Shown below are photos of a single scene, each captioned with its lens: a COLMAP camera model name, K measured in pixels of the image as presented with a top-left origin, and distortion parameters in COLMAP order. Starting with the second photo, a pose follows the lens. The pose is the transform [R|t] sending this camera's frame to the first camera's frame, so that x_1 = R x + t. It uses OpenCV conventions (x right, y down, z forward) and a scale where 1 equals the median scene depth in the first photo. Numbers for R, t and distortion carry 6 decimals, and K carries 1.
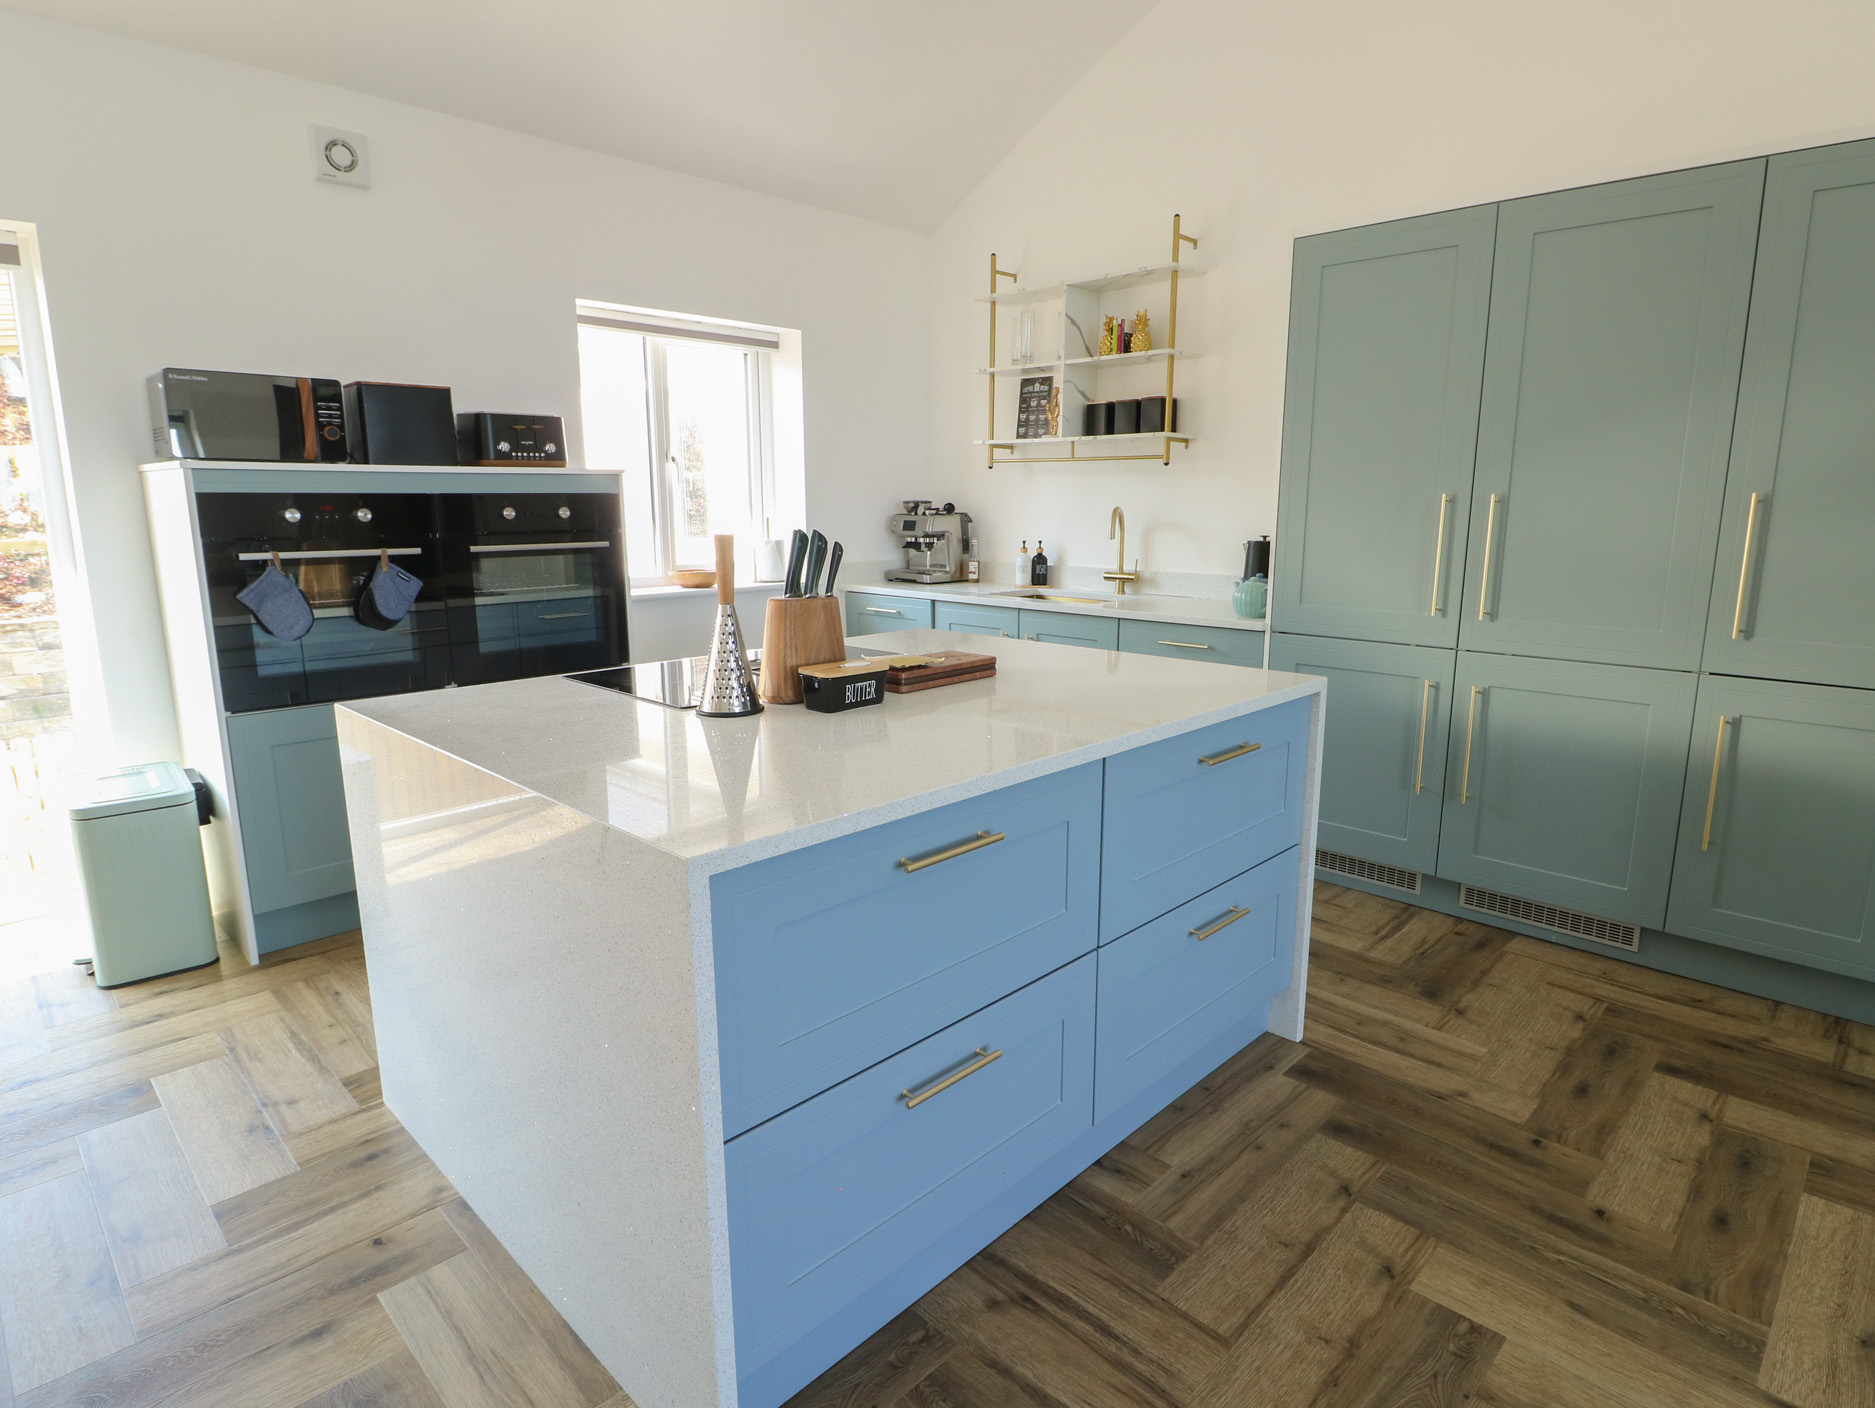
lens RADIAL K [[1003.6, 0, 947.7], [0, 1003.6, 698.1], [0, 0, 1]] dist [0.004843, -0.016786]
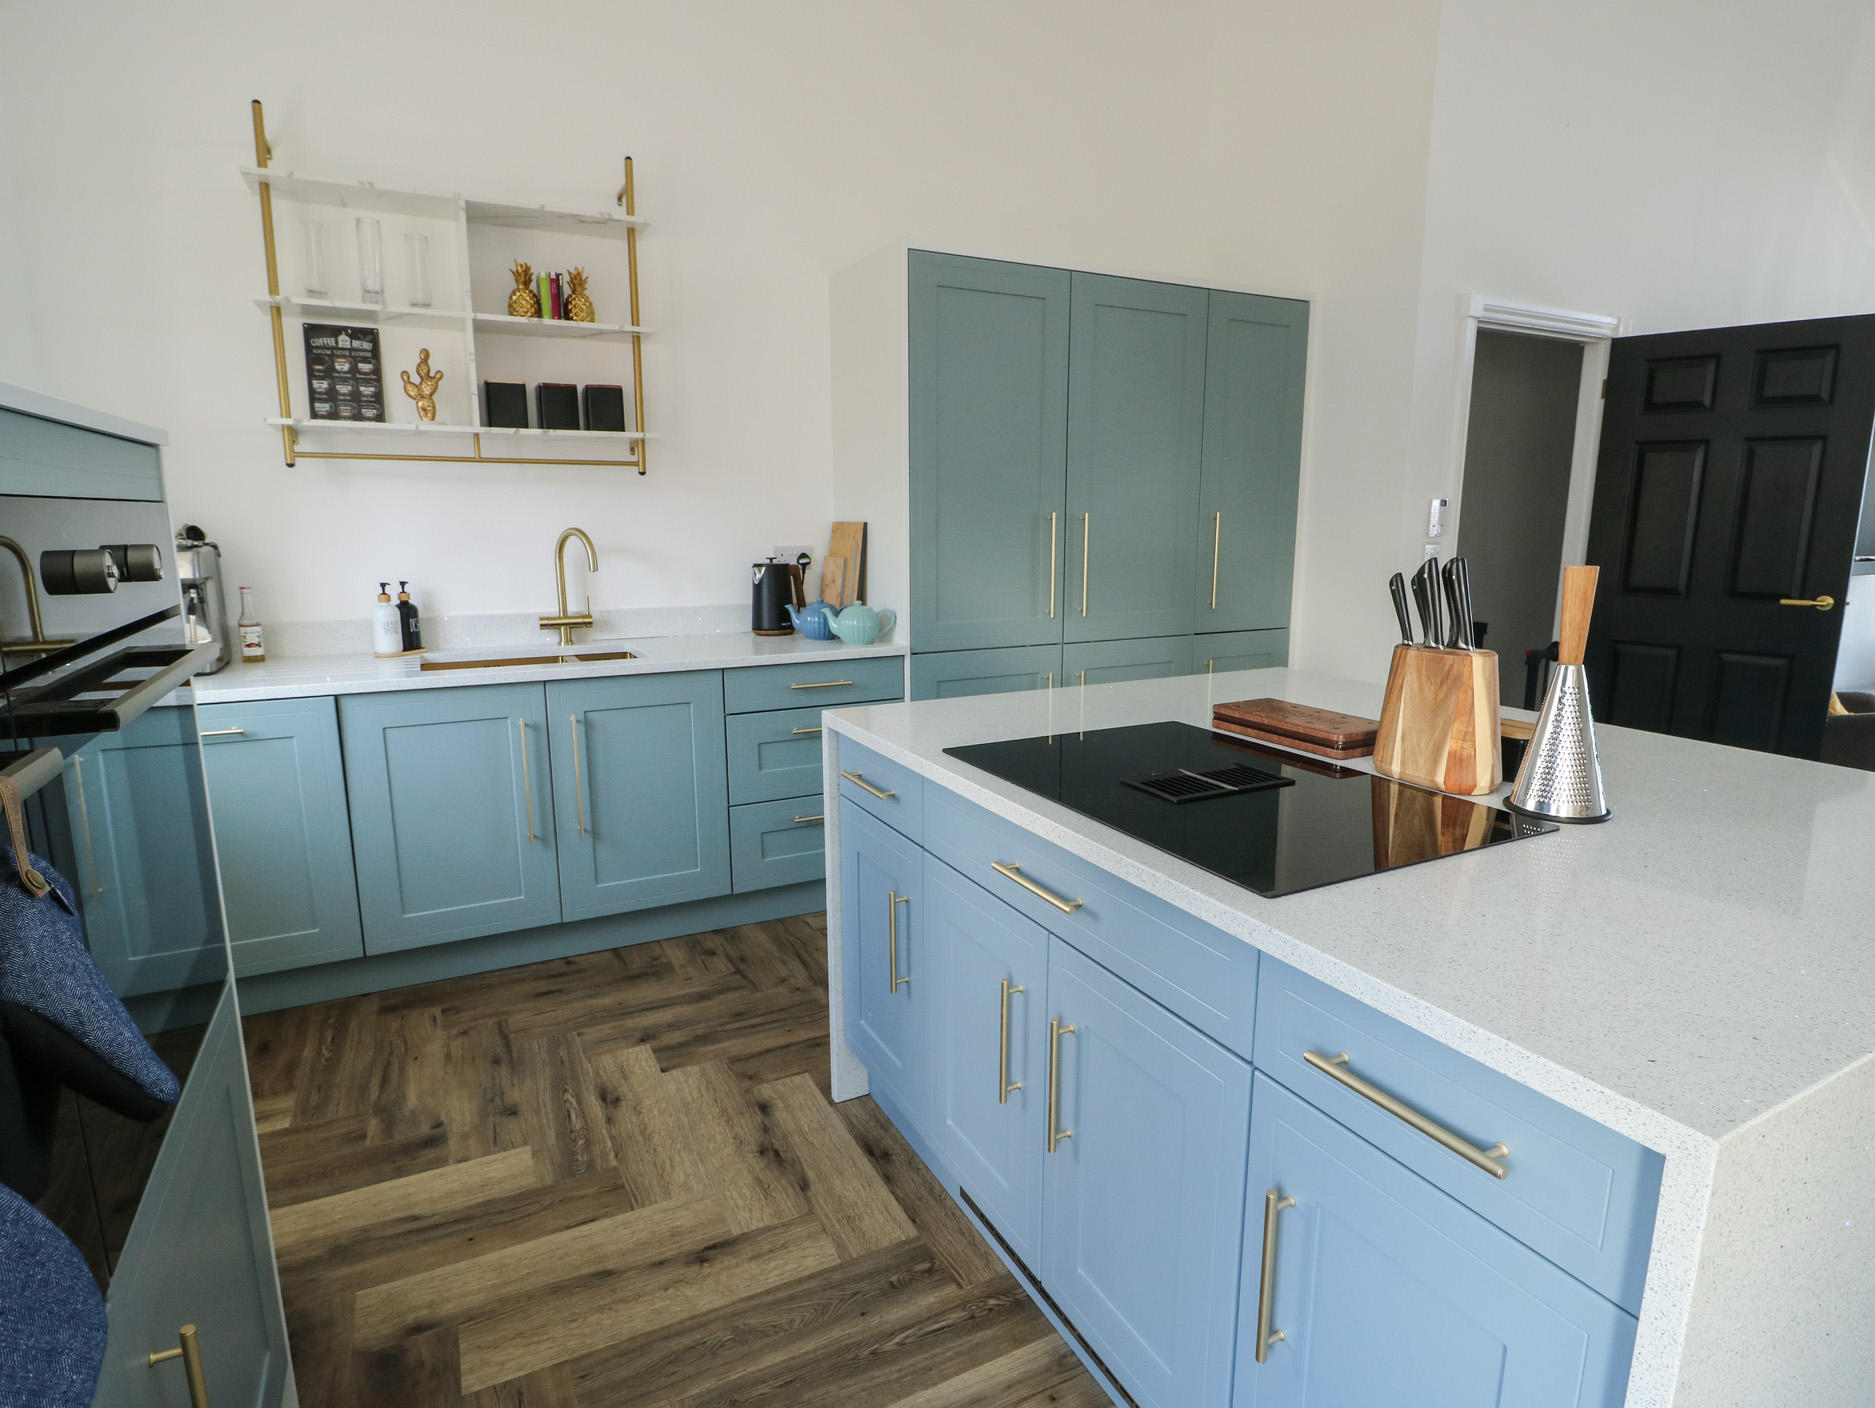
lens RADIAL K [[1003.6, 0, 947.7], [0, 1003.6, 698.1], [0, 0, 1]] dist [0.004843, -0.016786]
pose [[0.318906, -0.170496, 0.932325, -0.439859], [0.185098, 0.975949, 0.115160, -0.099038], [-0.929536, 0.135846, 0.342795, 0.490811]]
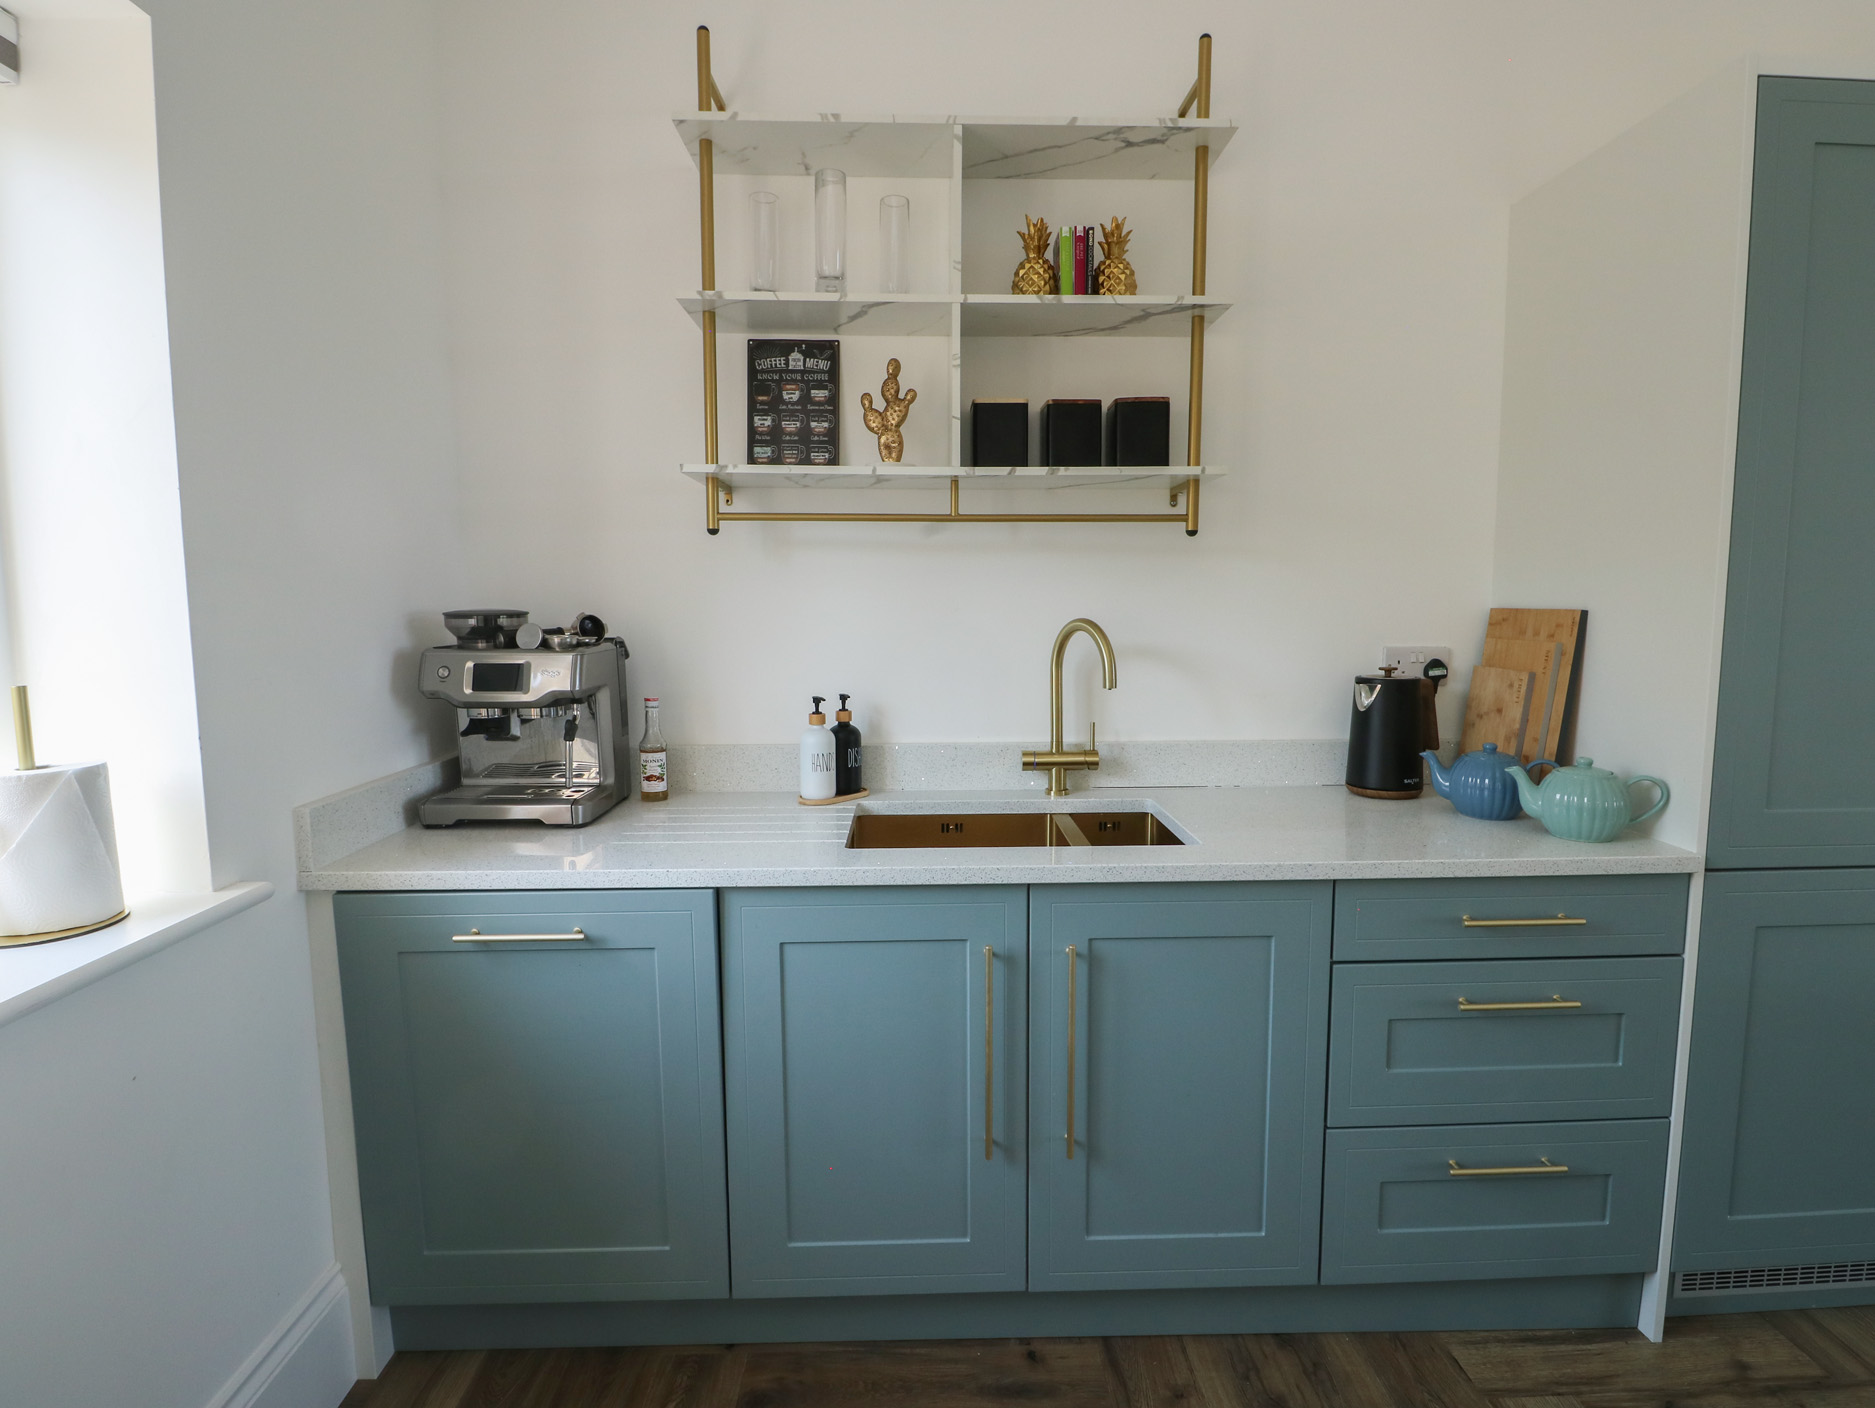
lens RADIAL K [[1003.6, 0, 947.7], [0, 1003.6, 698.1], [0, 0, 1]] dist [0.004843, -0.016786]
pose [[0.696430, -0.076116, 0.713577, -0.210111], [0.145161, 0.988745, -0.036204, -0.140981], [-0.702790, 0.128797, 0.699641, 0.694538]]
